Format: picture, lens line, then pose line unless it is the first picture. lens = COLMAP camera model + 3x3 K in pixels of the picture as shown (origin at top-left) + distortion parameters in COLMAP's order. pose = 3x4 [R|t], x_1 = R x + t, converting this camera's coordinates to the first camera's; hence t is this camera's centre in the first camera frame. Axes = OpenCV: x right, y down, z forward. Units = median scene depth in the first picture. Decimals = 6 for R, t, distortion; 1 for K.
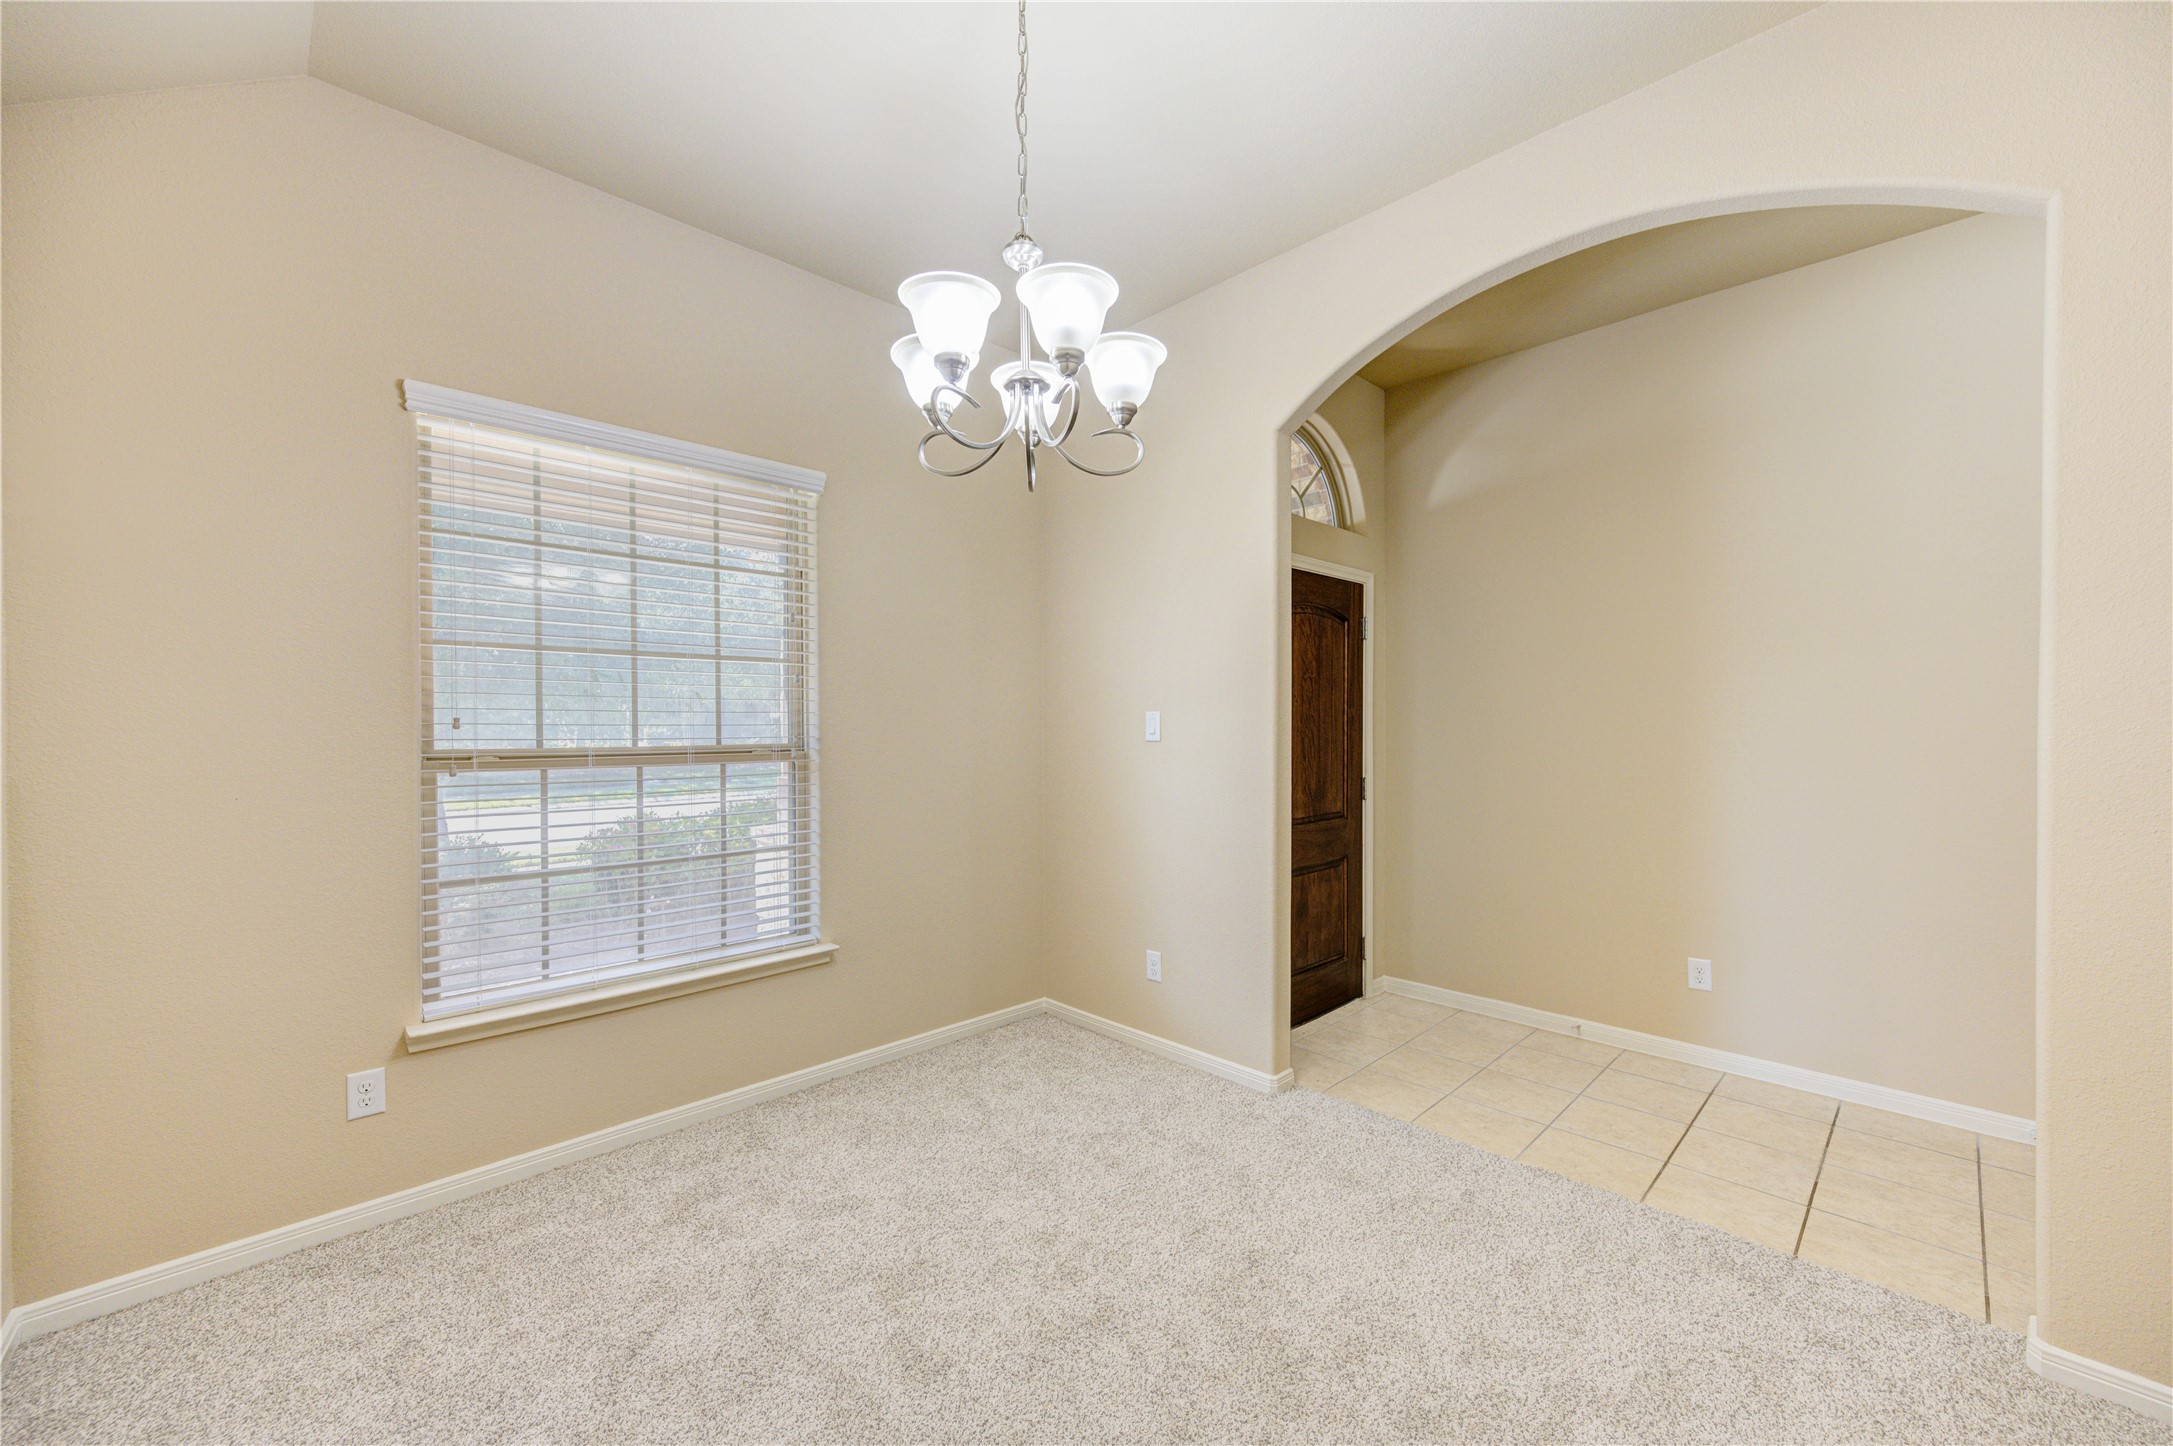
lens RADIAL K [[855.3, 0, 1100.8], [0, 855.3, 729.6], [0, 0, 1]] dist [0.008109, 0.000703]
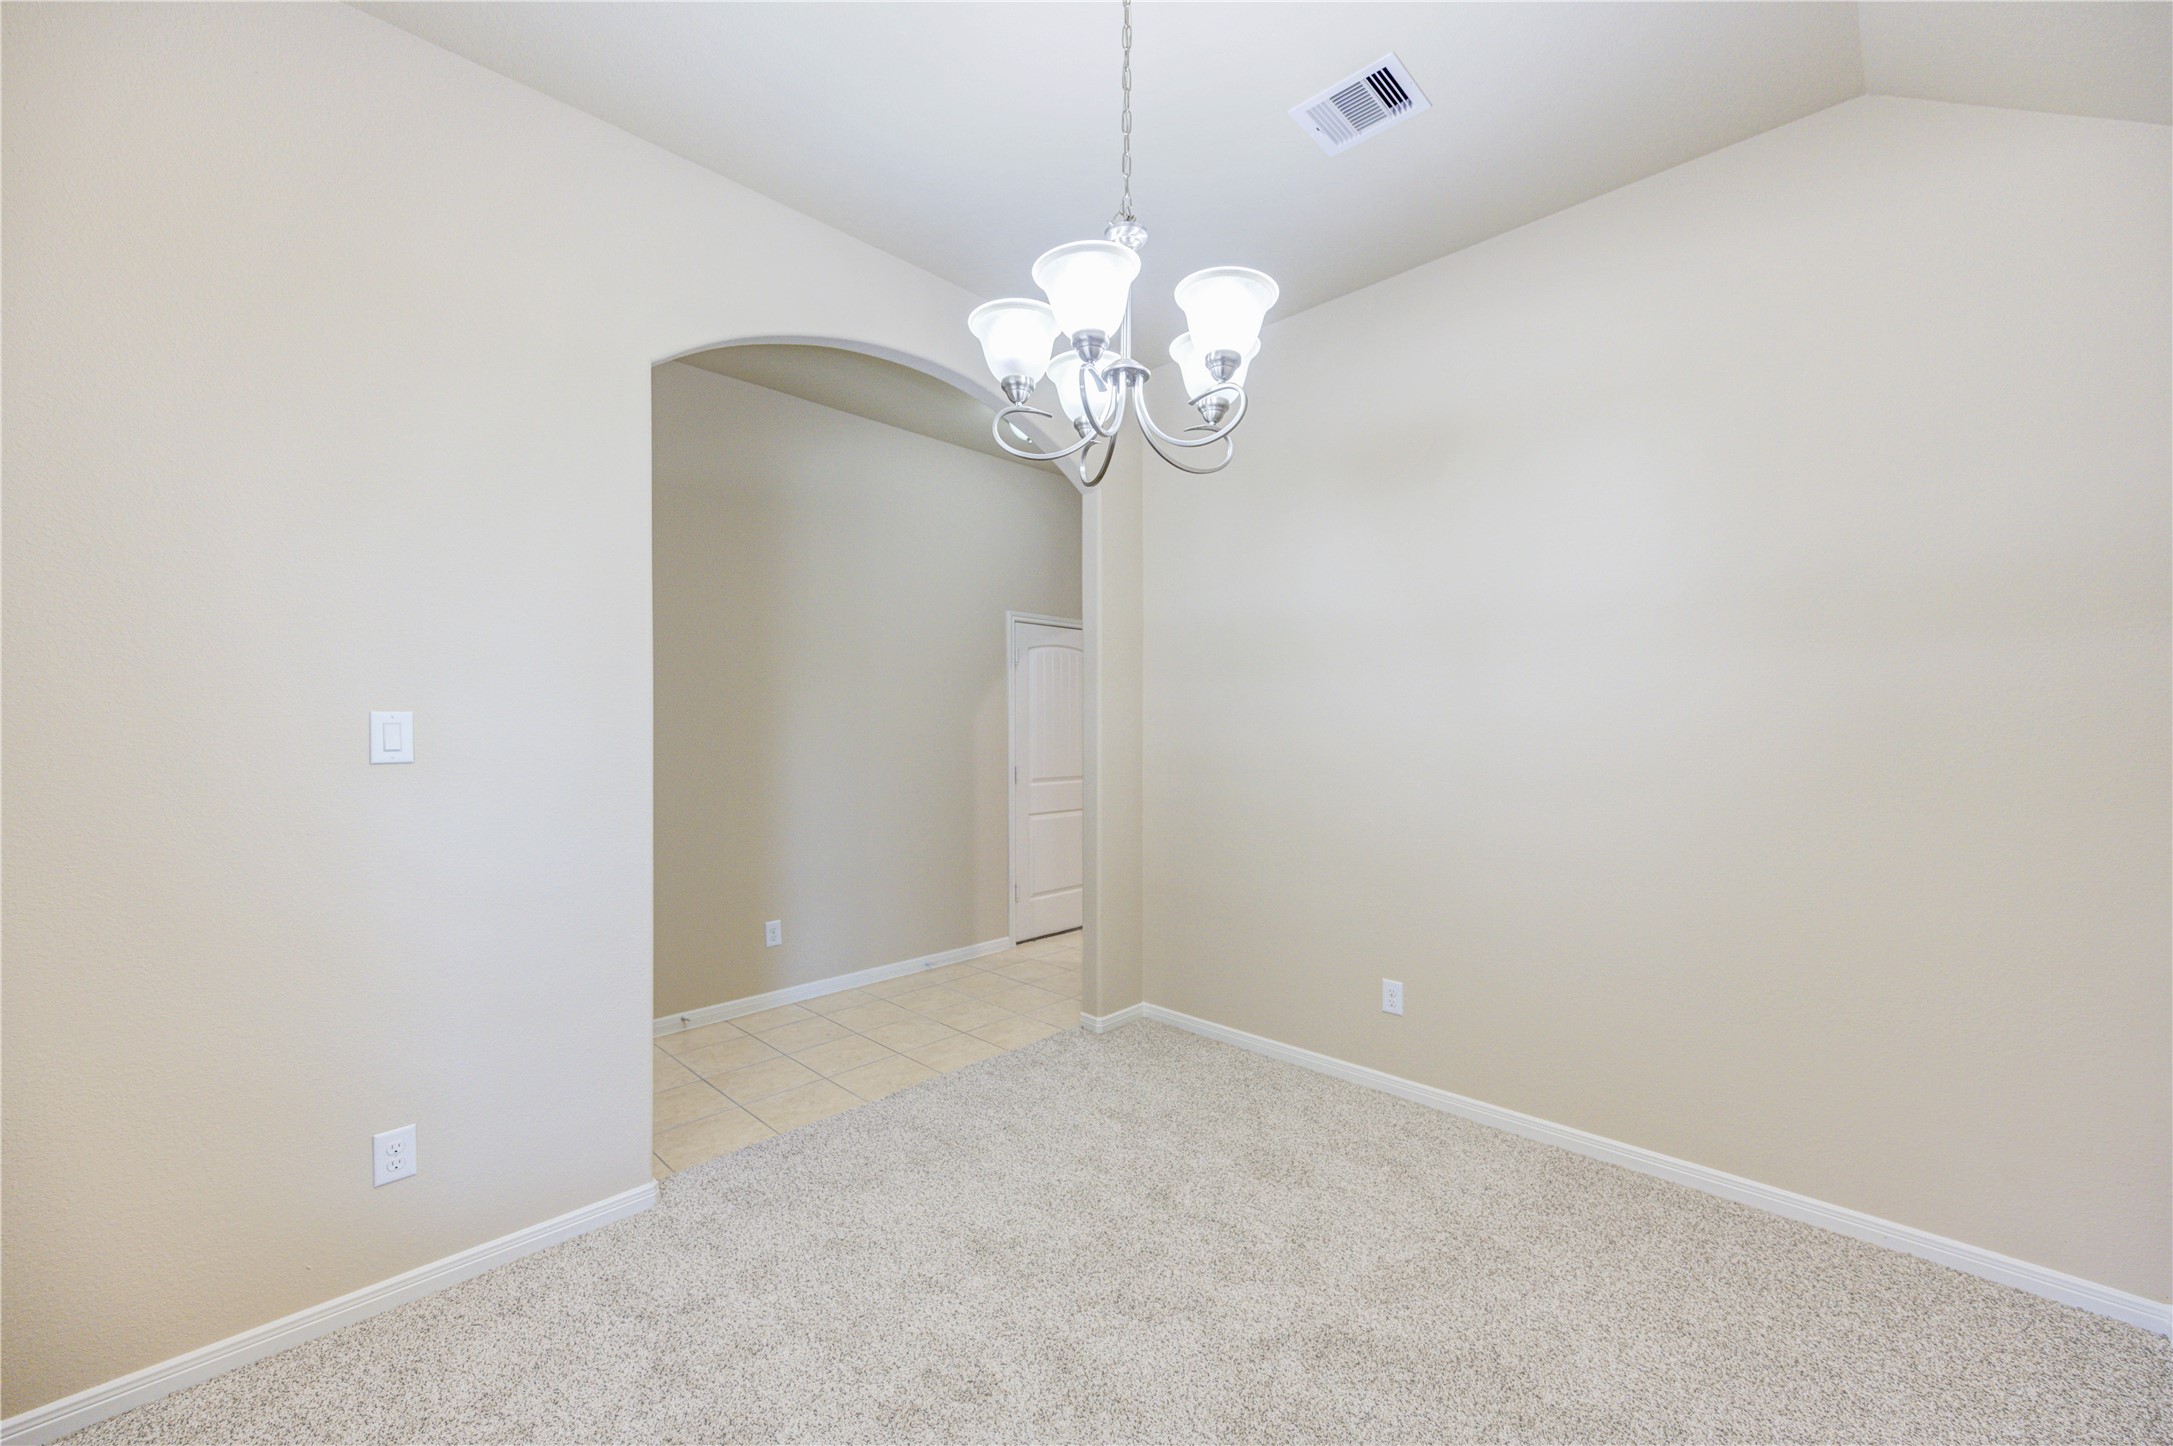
lens RADIAL K [[855.3, 0, 1088.5], [0, 855.3, 727.4], [0, 0, 1]] dist [0.008109, 0.000703]
pose [[-0.030215, 0.005641, 0.999528, -0.579512], [0.011110, 0.999924, -0.005307, -0.002236], [-0.999482, 0.010945, -0.030275, 0.600912]]
